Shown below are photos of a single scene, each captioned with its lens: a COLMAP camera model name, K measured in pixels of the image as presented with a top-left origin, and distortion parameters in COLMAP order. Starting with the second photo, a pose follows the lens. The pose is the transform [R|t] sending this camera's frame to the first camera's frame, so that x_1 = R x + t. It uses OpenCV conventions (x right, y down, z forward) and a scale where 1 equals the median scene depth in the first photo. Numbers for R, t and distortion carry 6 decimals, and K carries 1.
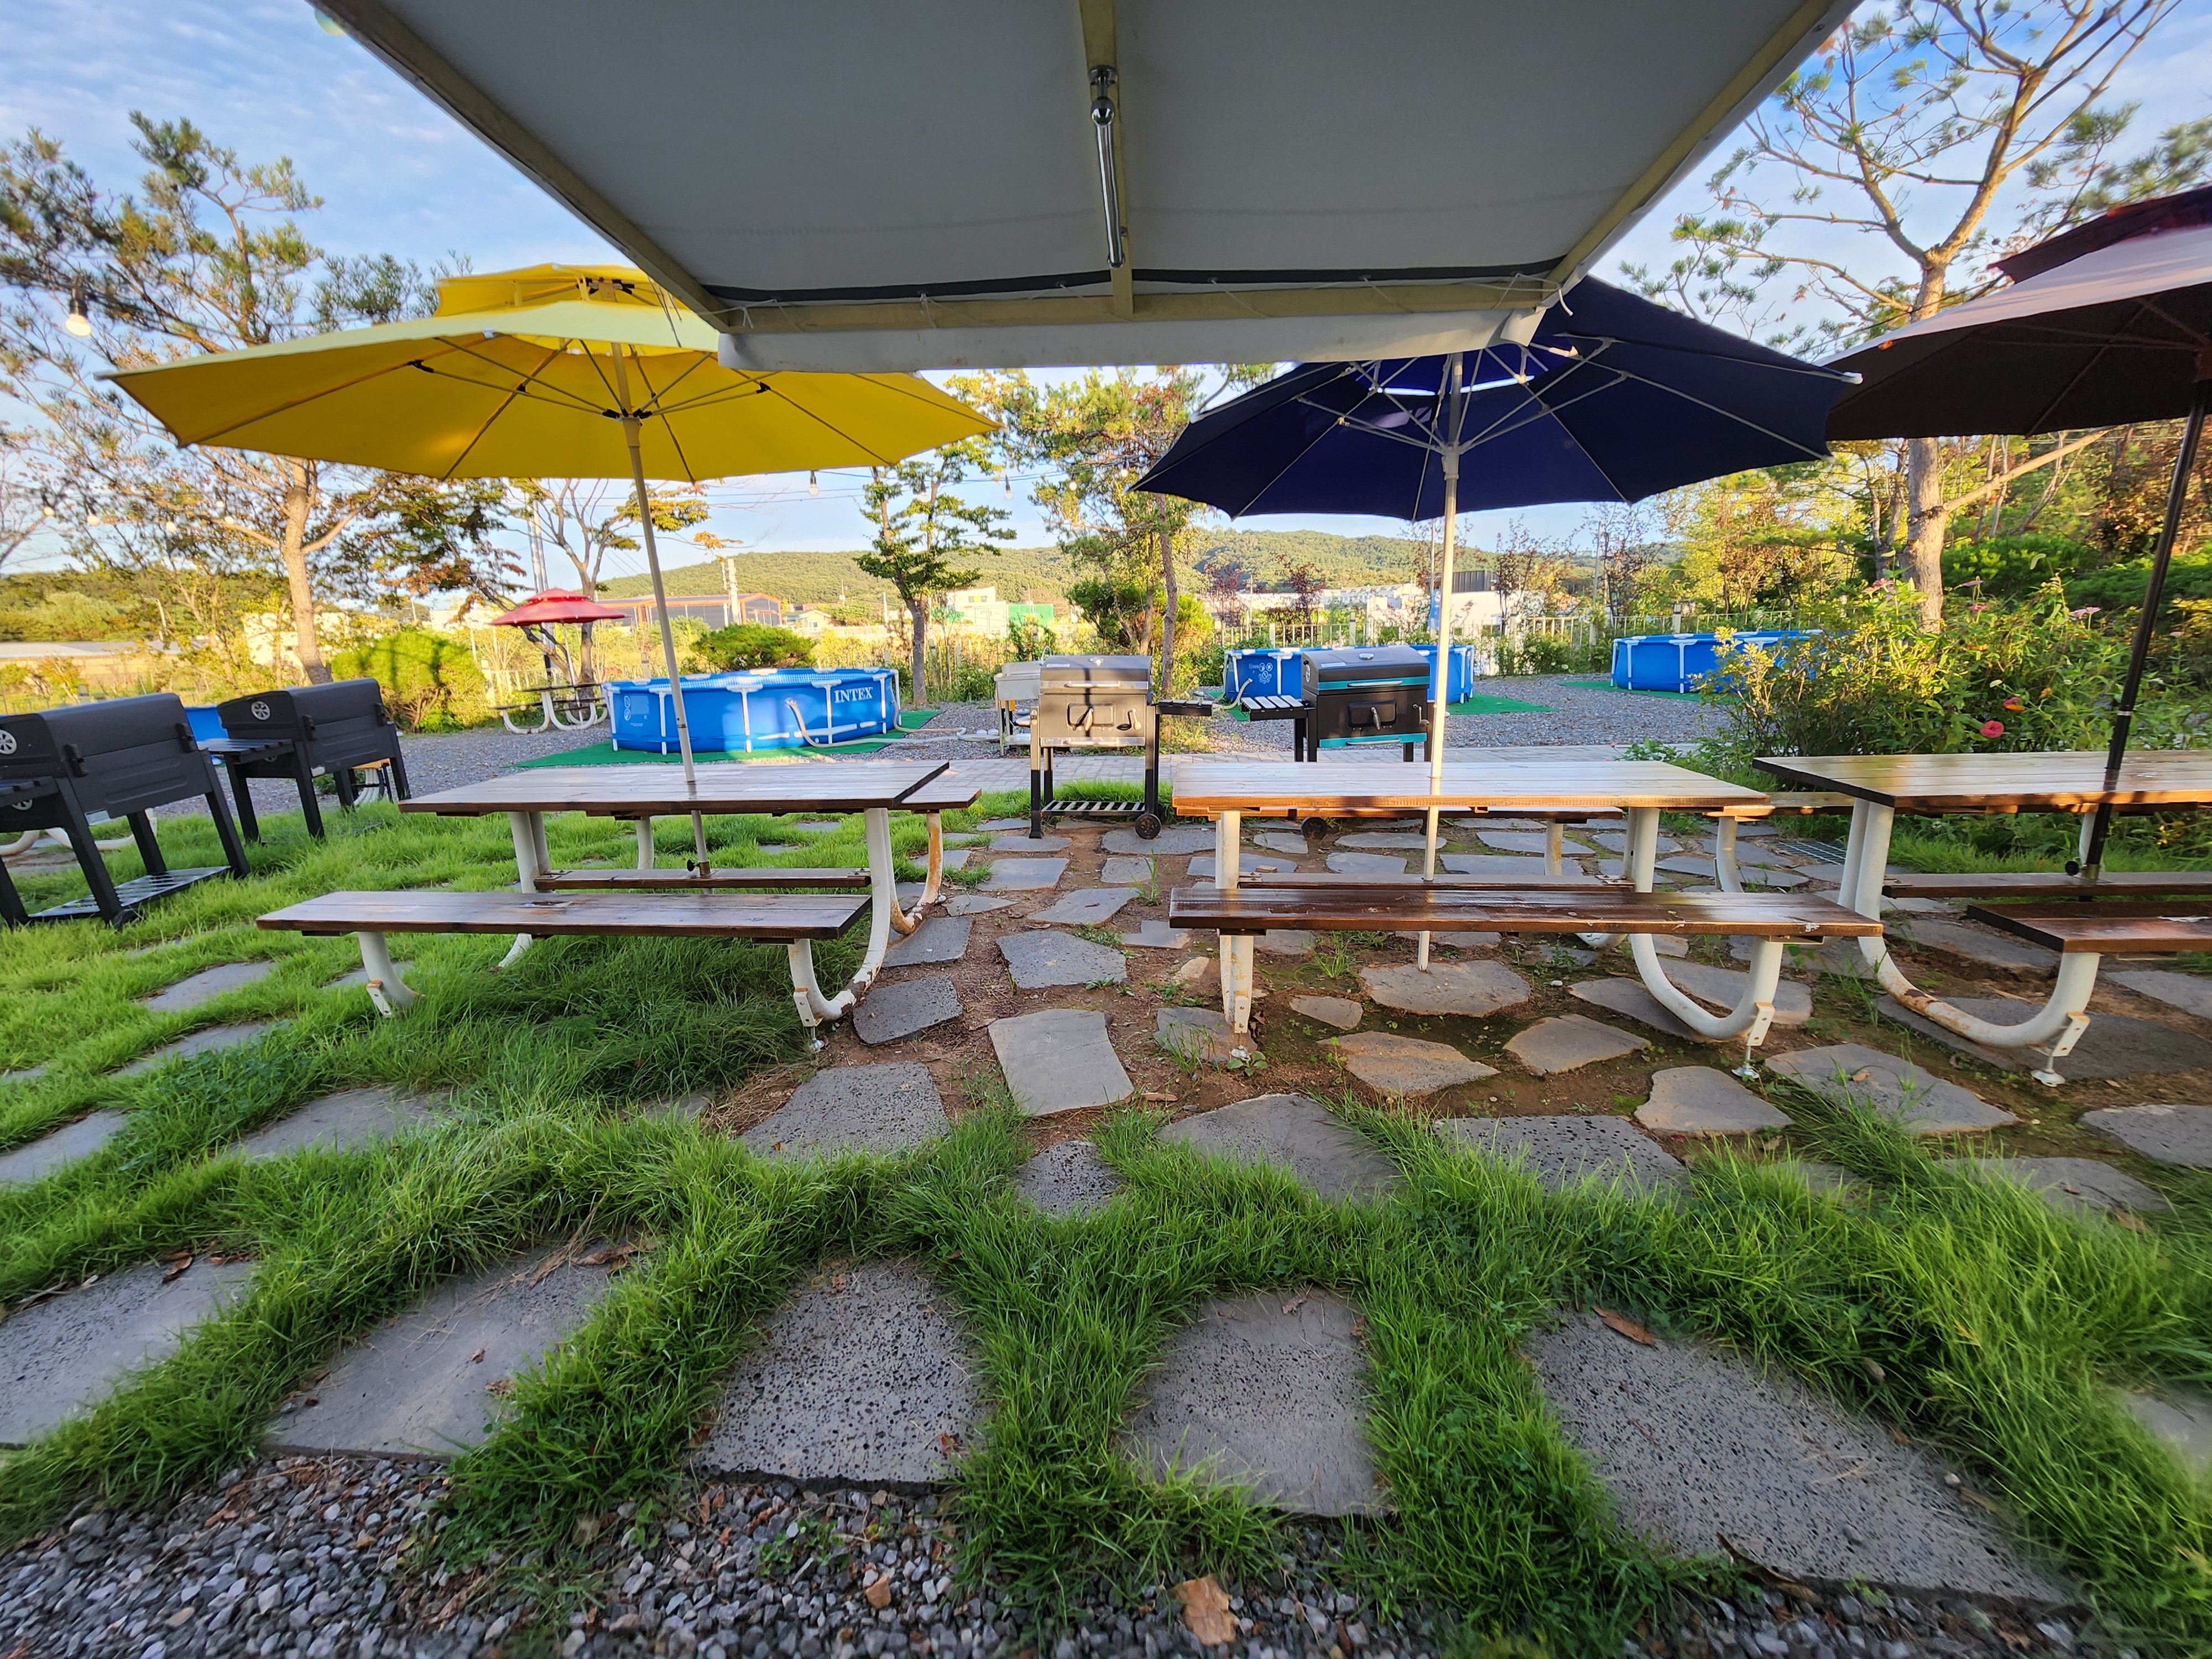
lens RADIAL K [[895.3, 0, 1119.6], [0, 895.3, 811.5], [0, 0, 1]] dist [-0.000974, 0.000671]
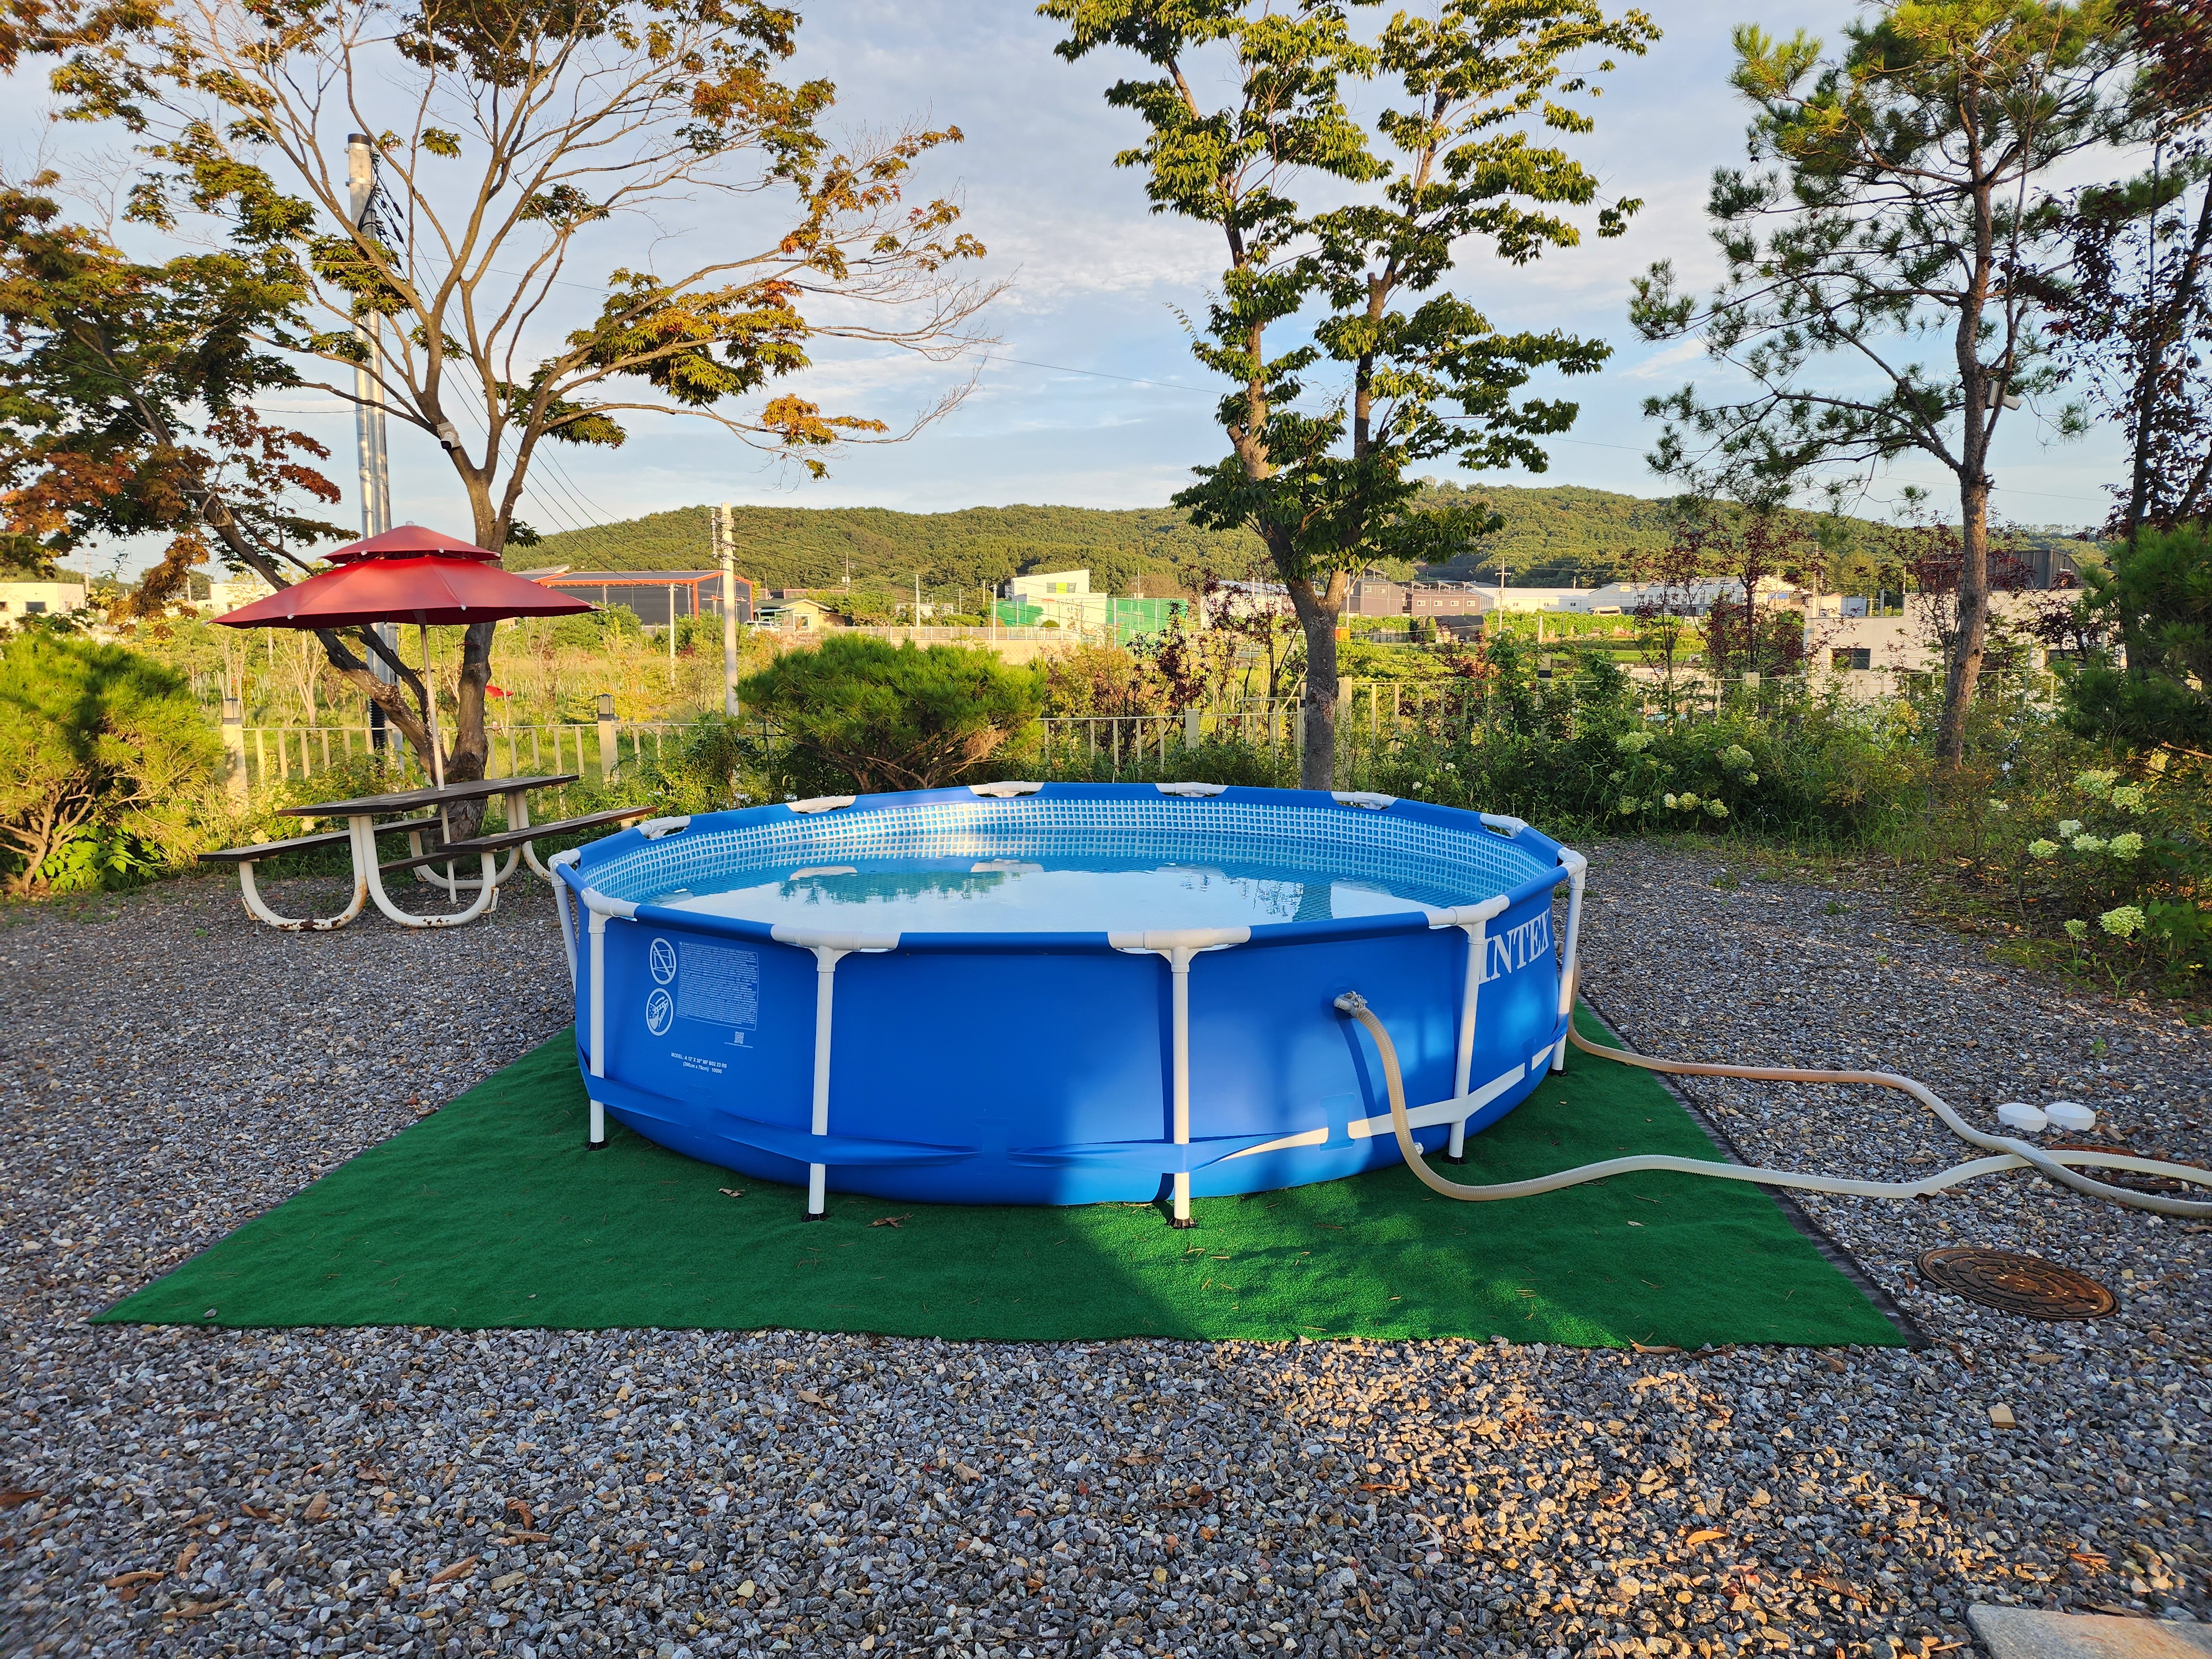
lens RADIAL K [[1449.8, 0, 1124.9], [0, 1449.8, 831.9], [0, 0, 1]] dist [0.067085, -0.051899]
pose [[0.994782, 0.035235, -0.095746, -0.303826], [-0.041743, 0.996890, -0.066846, -0.107529], [0.093093, 0.070493, 0.993159, 0.480435]]
